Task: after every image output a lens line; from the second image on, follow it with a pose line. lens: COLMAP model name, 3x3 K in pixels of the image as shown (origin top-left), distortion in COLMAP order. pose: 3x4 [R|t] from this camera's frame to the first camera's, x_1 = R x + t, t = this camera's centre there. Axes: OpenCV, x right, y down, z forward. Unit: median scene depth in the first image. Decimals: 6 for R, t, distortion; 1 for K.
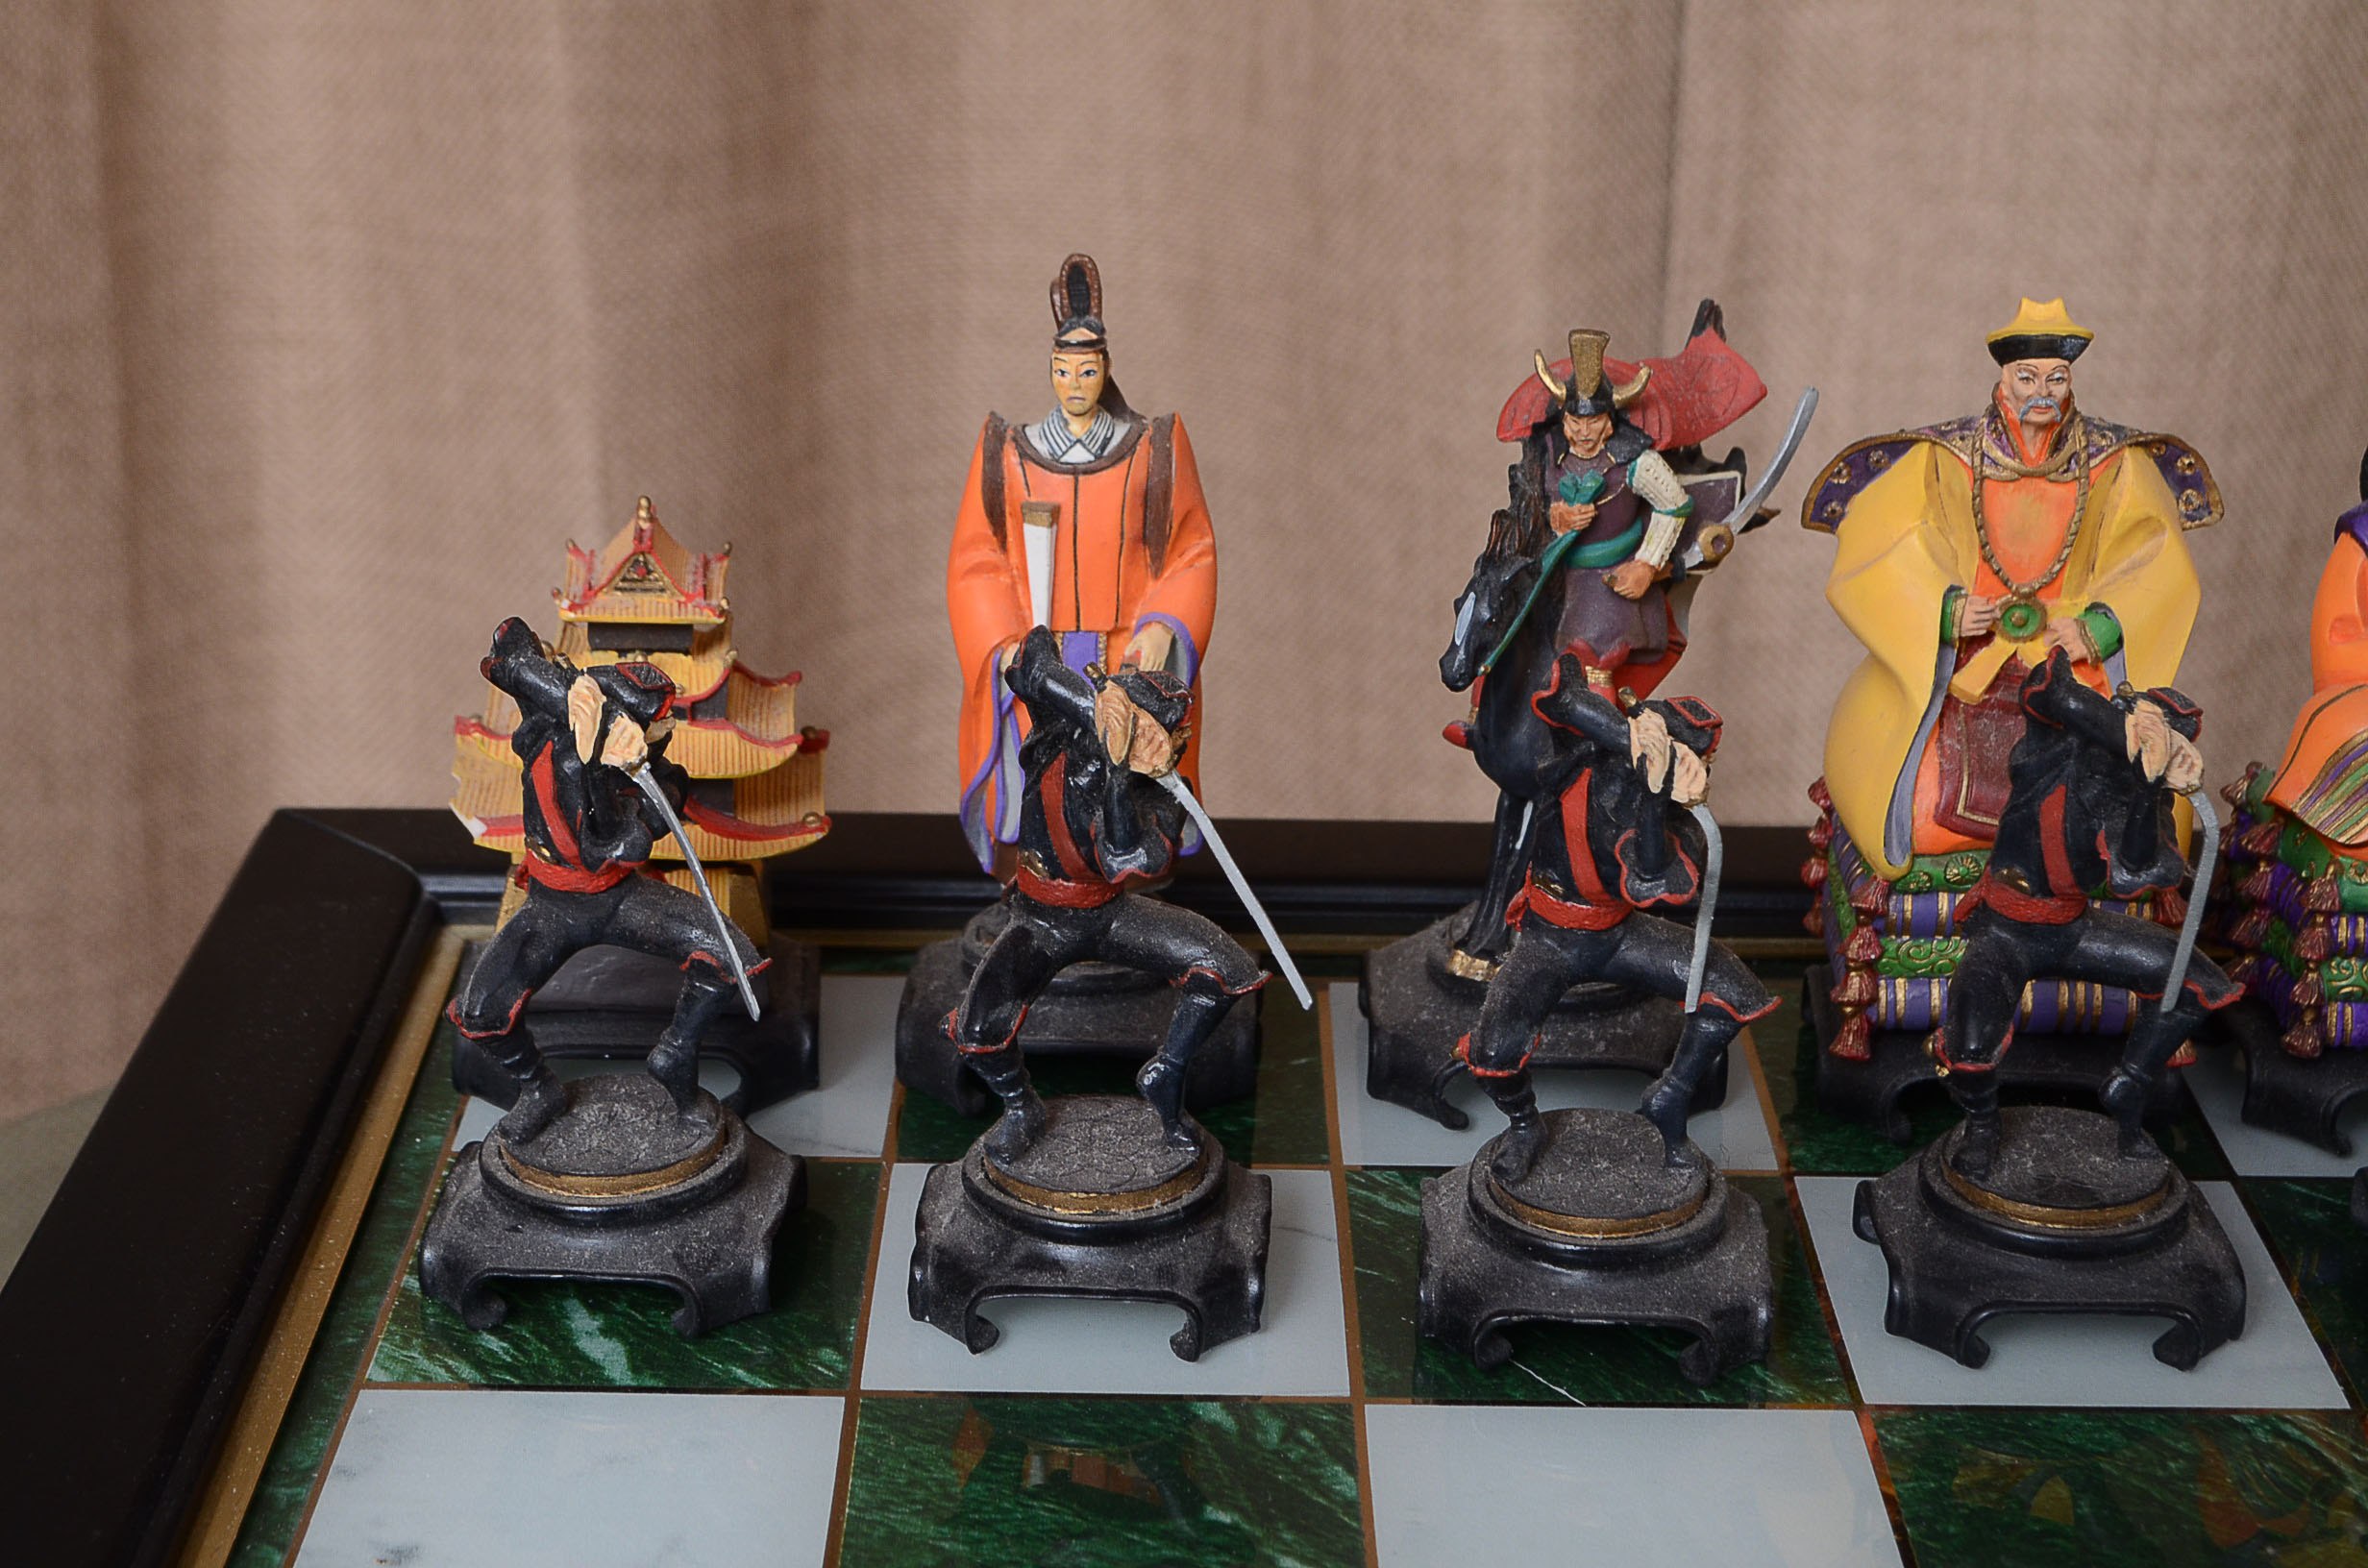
lens RADIAL K [[3896.8, 0, 1180.3], [0, 3896.8, 784.9], [0, 0, 1]] dist [-0.009541, 0.000000]
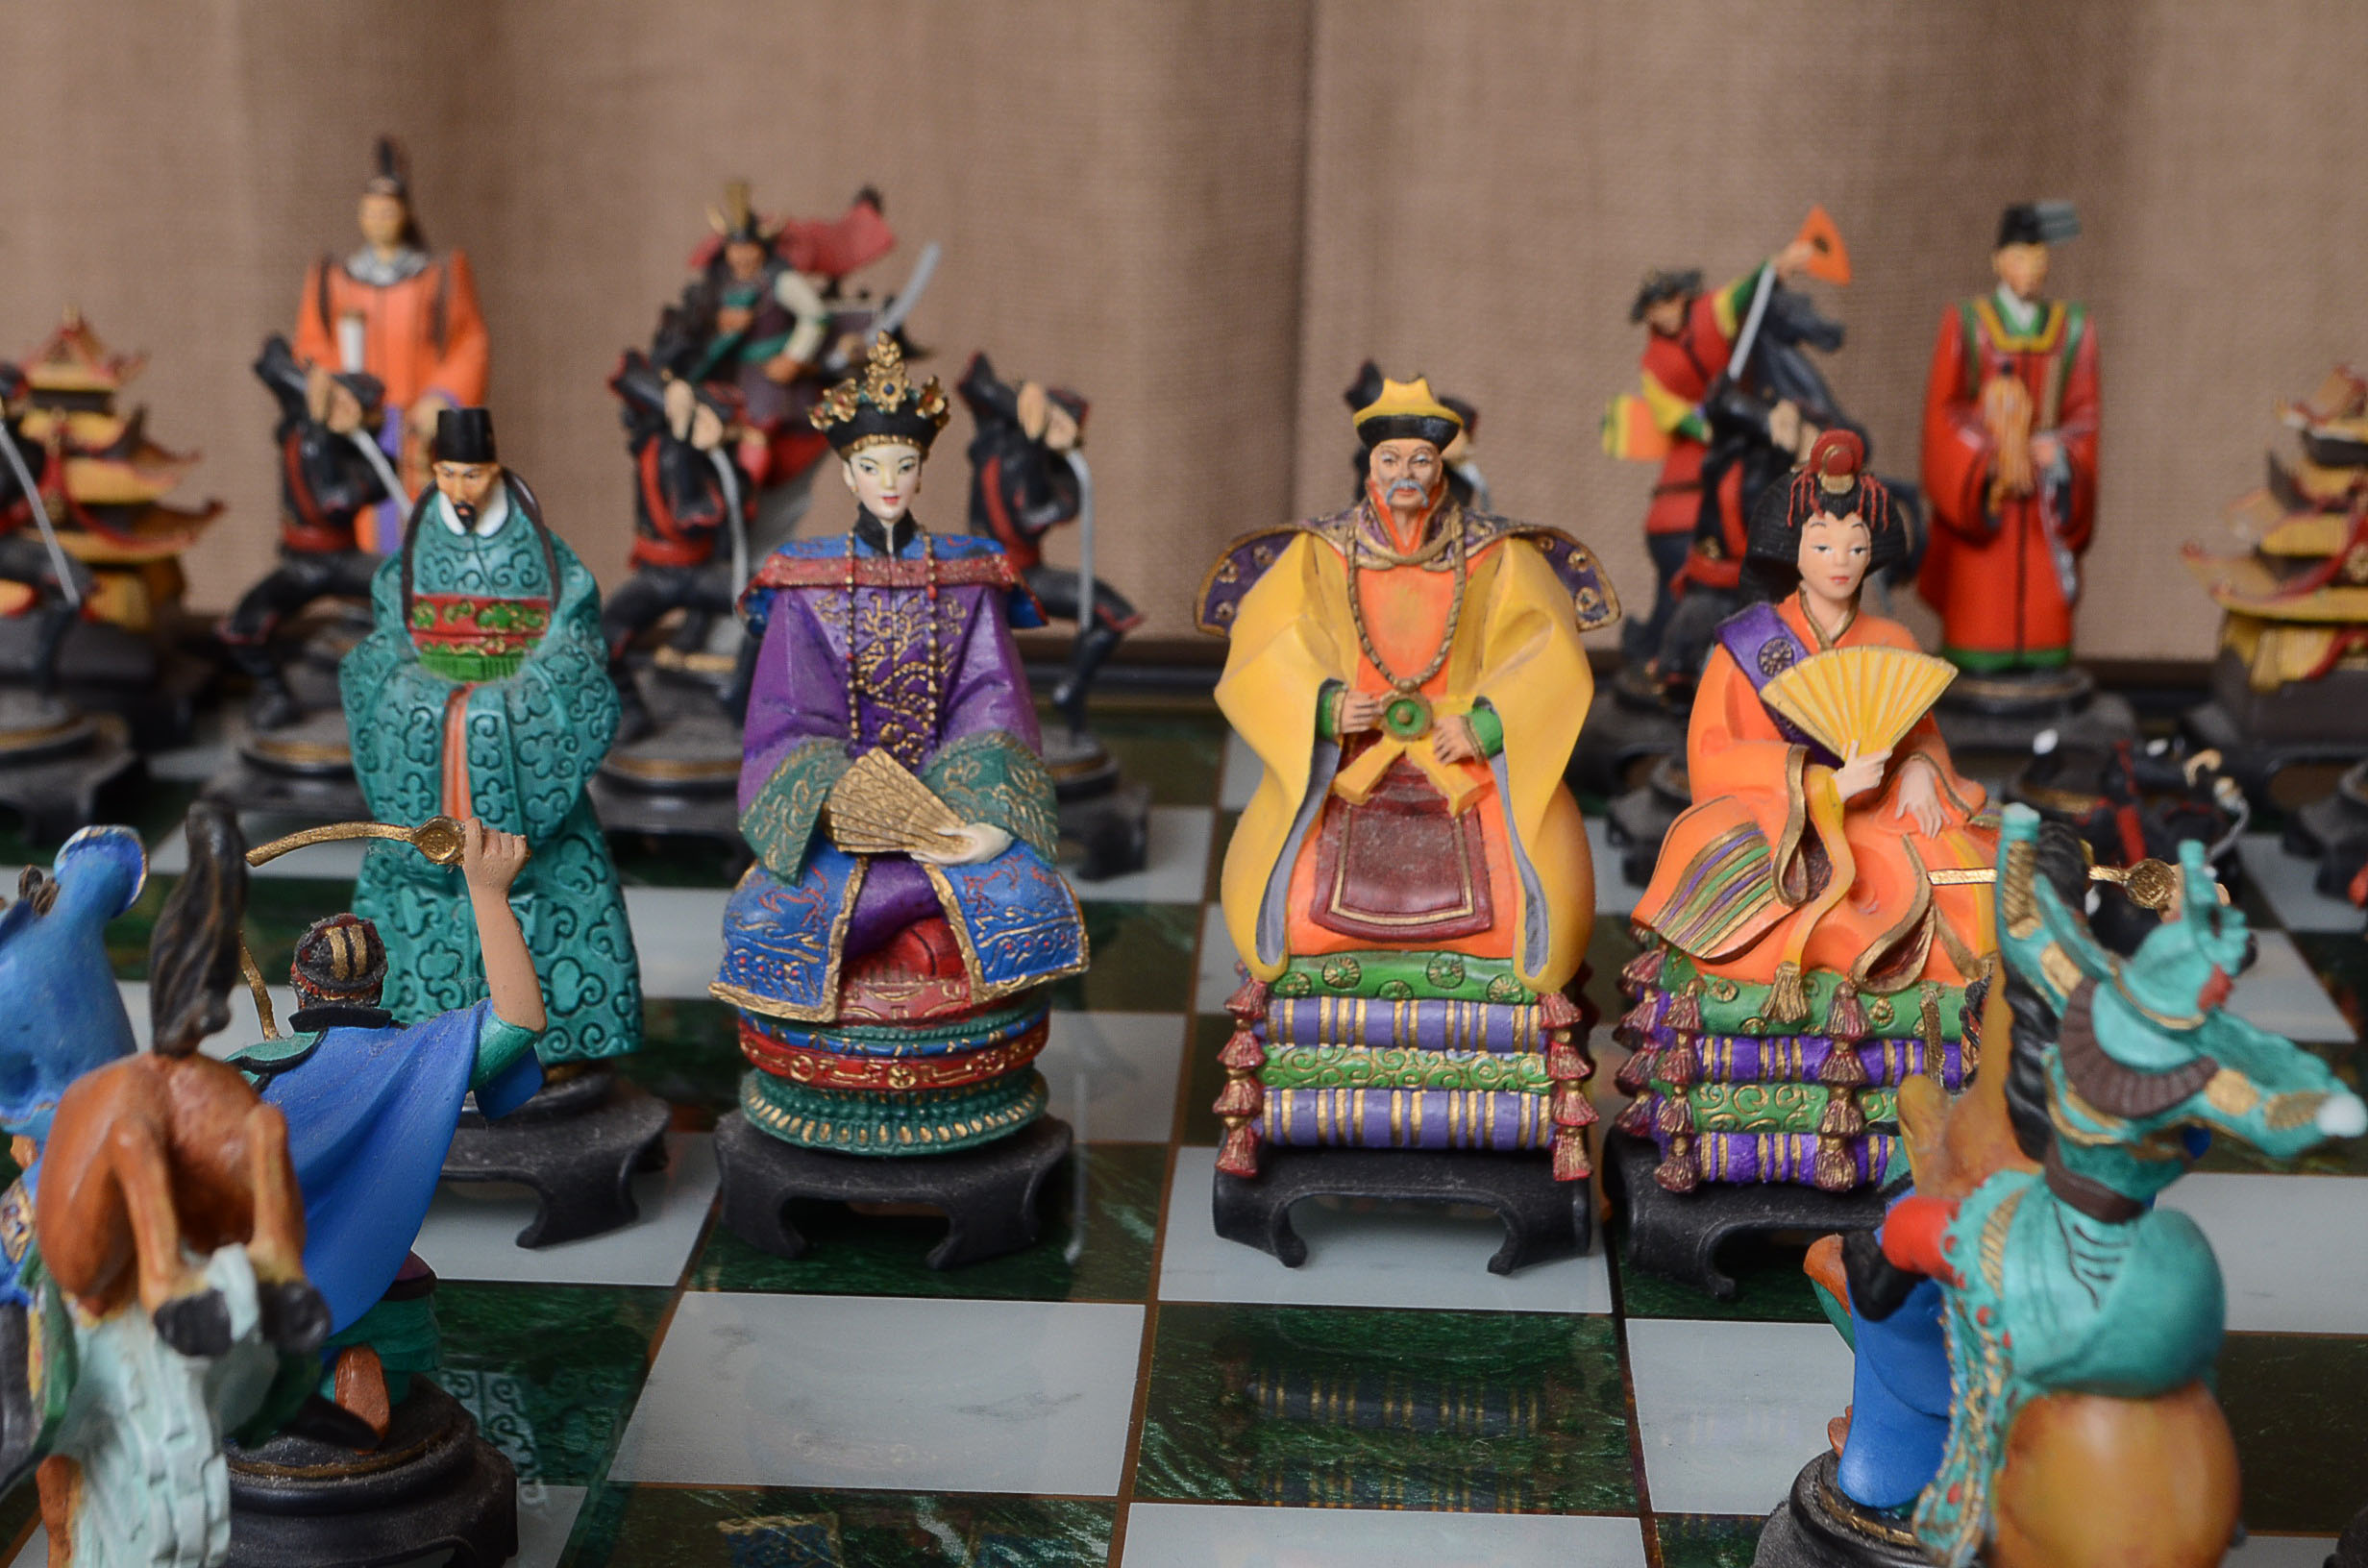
lens RADIAL K [[4269.7, 0, 1189.8], [0, 4269.7, 808.3], [0, 0, 1]] dist [-0.018960, 0.000000]
pose [[0.998944, 0.012983, -0.044082, 0.330333], [-0.018182, 0.992649, -0.119659, 0.280071], [0.042204, 0.120334, 0.991836, -0.467743]]
